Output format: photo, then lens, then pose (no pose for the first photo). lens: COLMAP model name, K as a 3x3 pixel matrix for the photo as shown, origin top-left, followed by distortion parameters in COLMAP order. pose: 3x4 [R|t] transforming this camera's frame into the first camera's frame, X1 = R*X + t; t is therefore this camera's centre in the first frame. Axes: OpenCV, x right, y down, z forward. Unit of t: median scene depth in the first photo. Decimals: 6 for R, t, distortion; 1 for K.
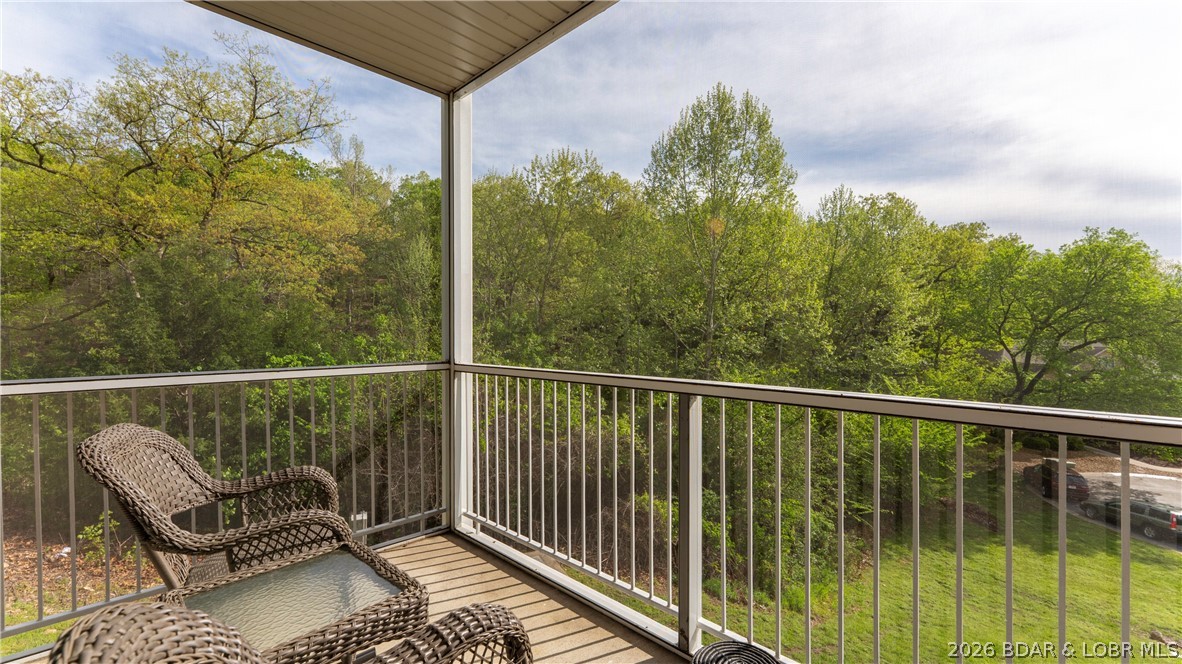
lens RADIAL K [[488.3, 0, 588.7], [0, 488.3, 335.8], [0, 0, 1]] dist [-0.001558, 0.000003]
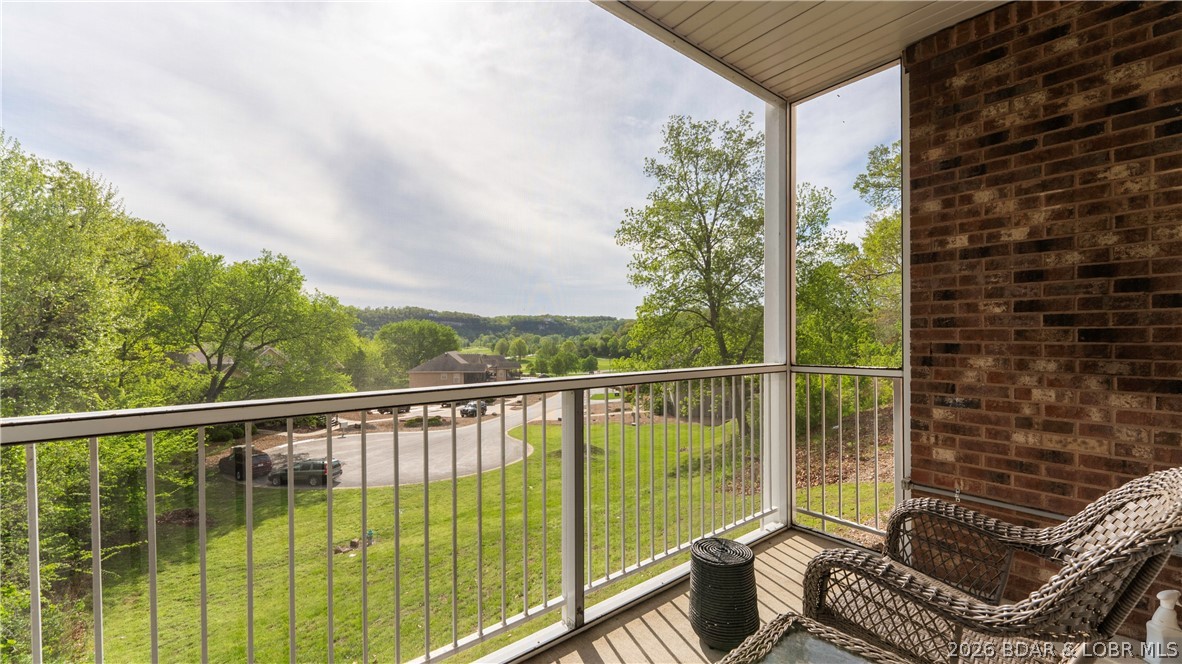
lens RADIAL K [[488.3, 0, 588.7], [0, 488.3, 335.8], [0, 0, 1]] dist [-0.001558, 0.000003]
pose [[0.078948, -0.004007, 0.996871, -0.131600], [0.007613, 0.999965, 0.003416, -0.003932], [-0.996850, 0.007320, 0.078975, 0.090075]]
